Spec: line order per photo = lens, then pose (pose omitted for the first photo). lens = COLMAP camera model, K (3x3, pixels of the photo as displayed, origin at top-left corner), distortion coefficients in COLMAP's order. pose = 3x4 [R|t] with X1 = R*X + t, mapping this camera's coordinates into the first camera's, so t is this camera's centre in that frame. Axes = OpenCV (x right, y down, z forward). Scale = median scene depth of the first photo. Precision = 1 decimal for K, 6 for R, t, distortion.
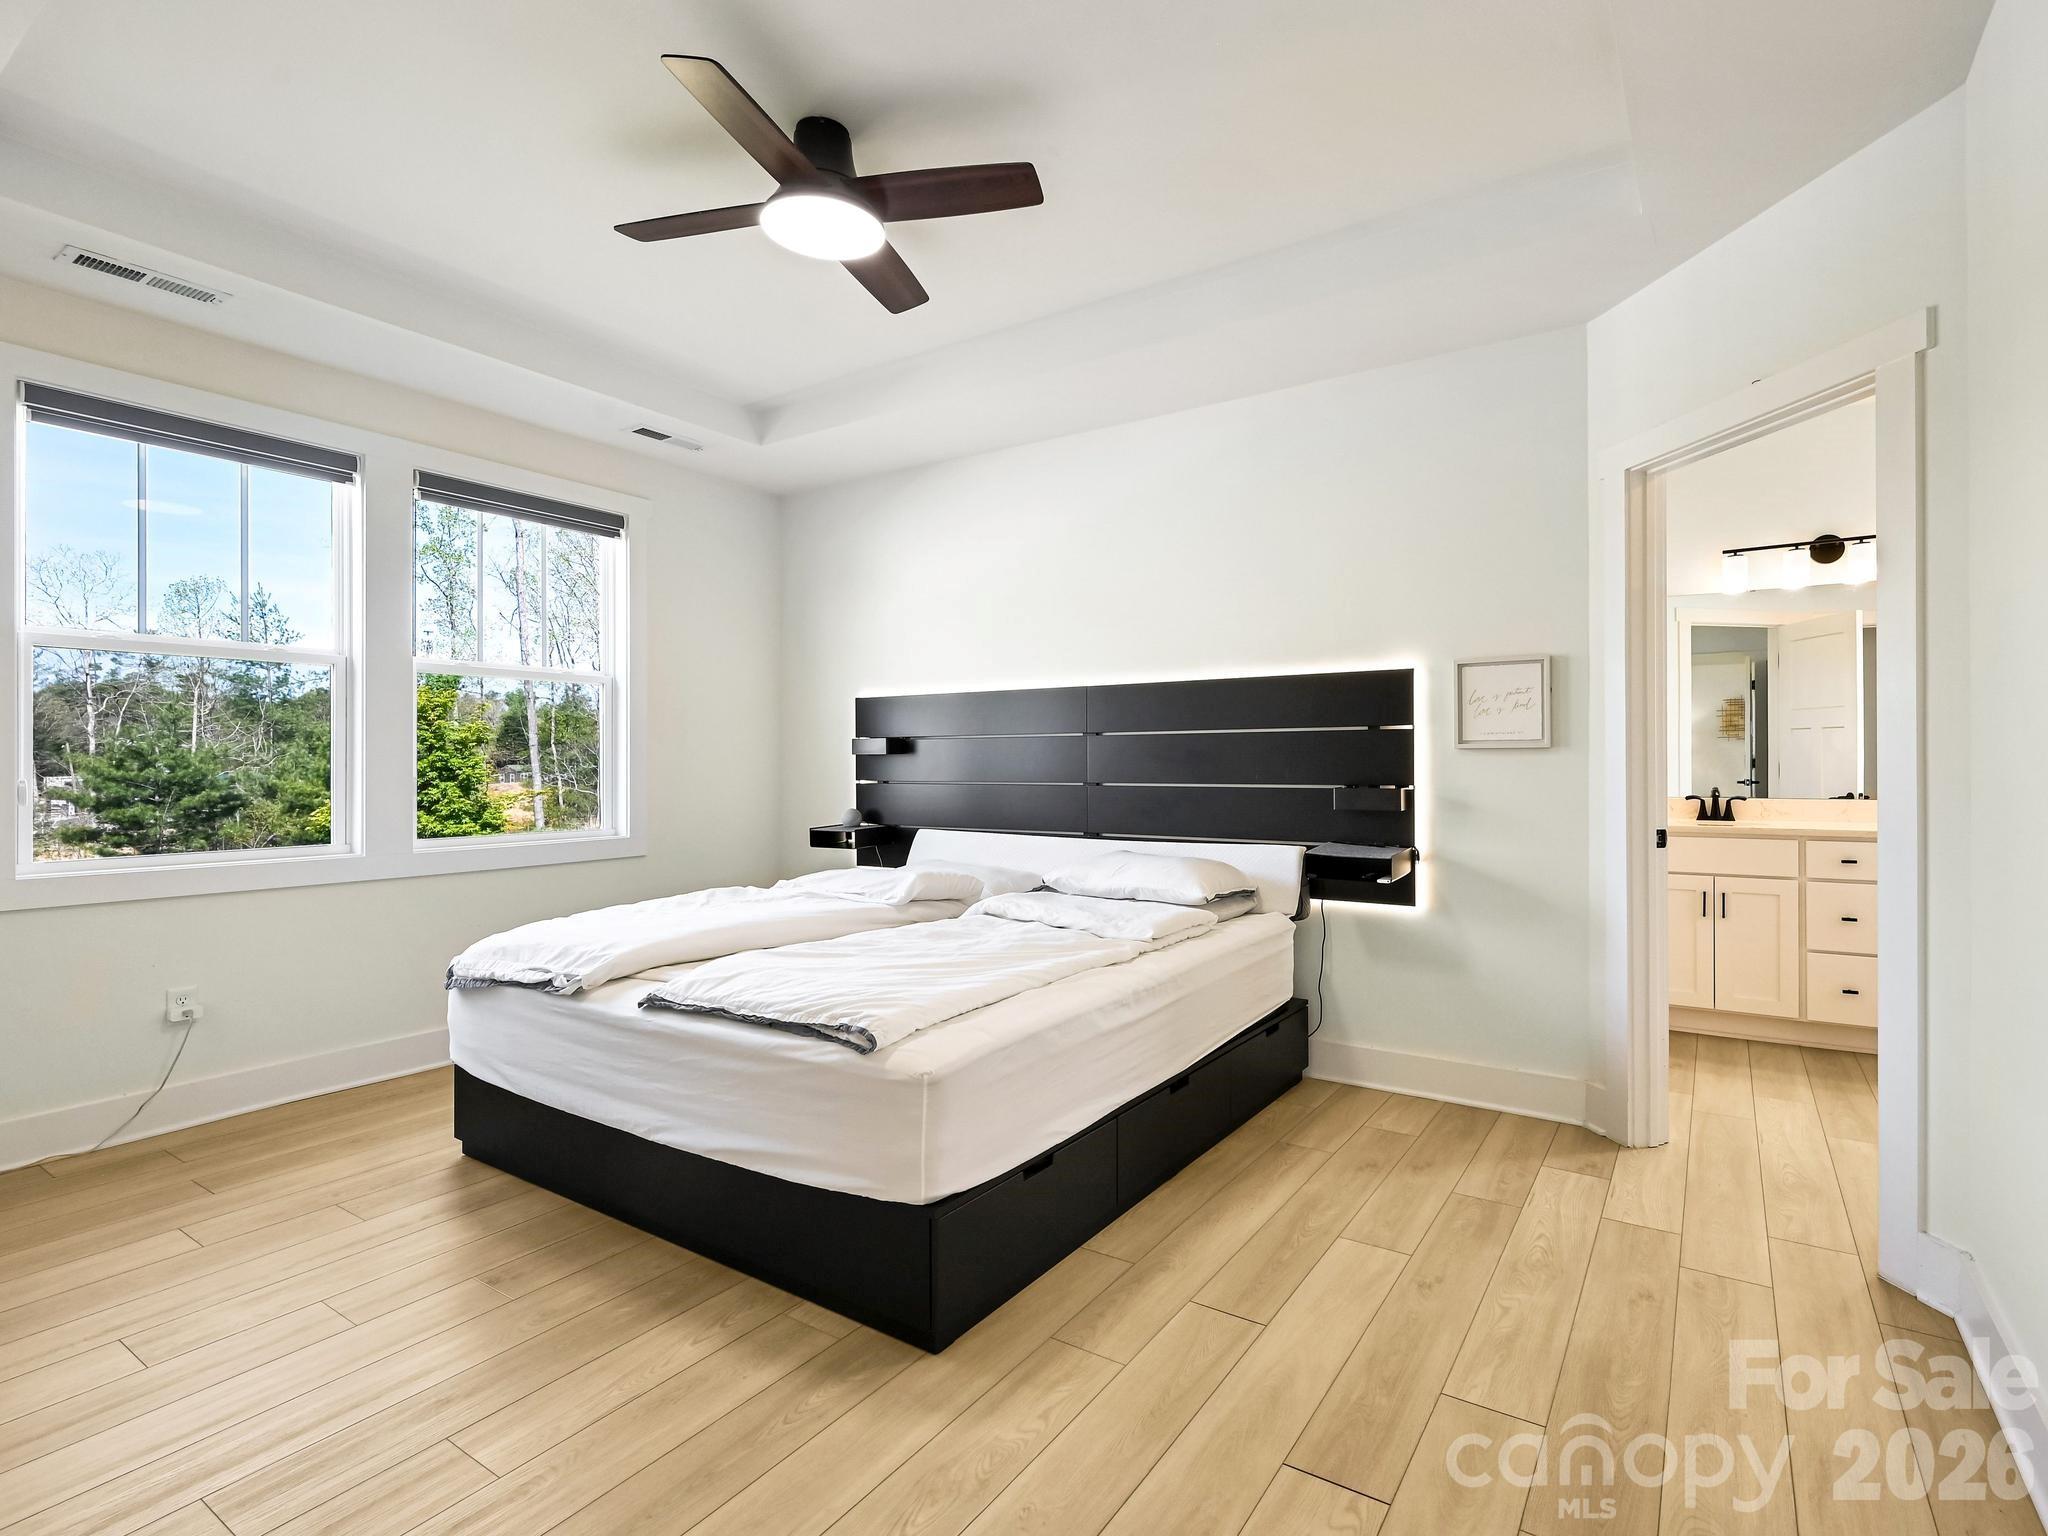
lens RADIAL K [[1052.5, 0, 1024.0], [0, 1052.5, 768.0], [0, 0, 1]] dist [-0.002727, -0.000400]
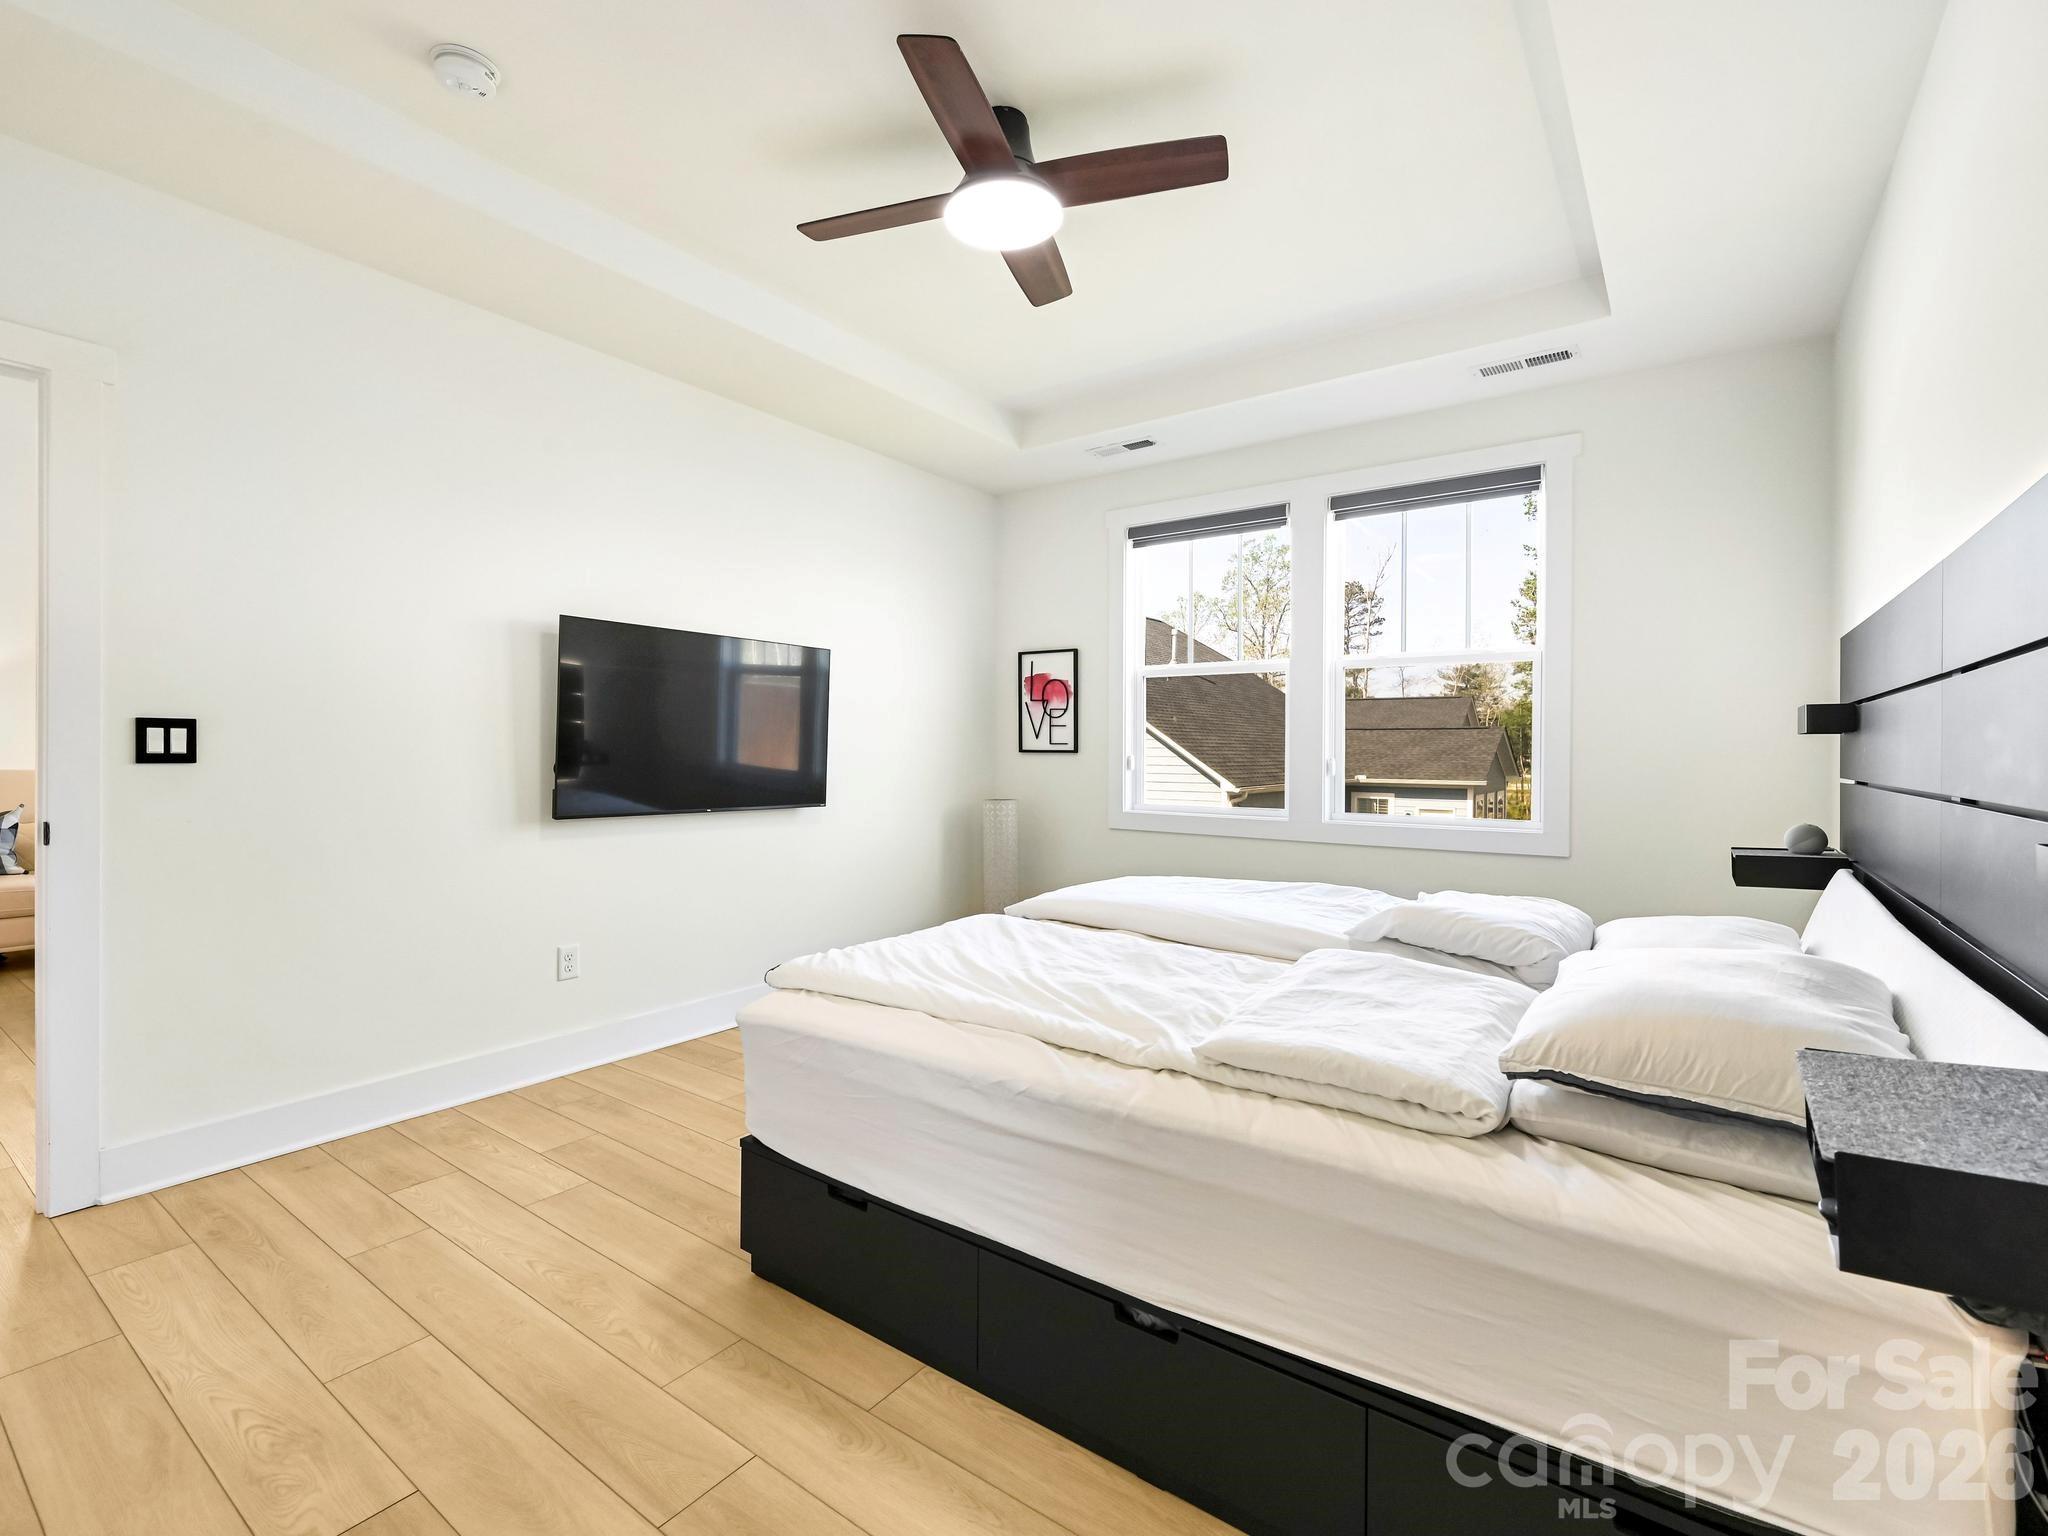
lens RADIAL K [[919.0, 0, 1023.0], [0, 919.0, 759.6], [0, 0, 1]] dist [0.002045, 0.000457]
pose [[-0.035828, 0.013501, -0.999267, 0.693397], [-0.009640, 0.999858, 0.013855, -0.002176], [0.999311, 0.010130, -0.035693, 1.043735]]
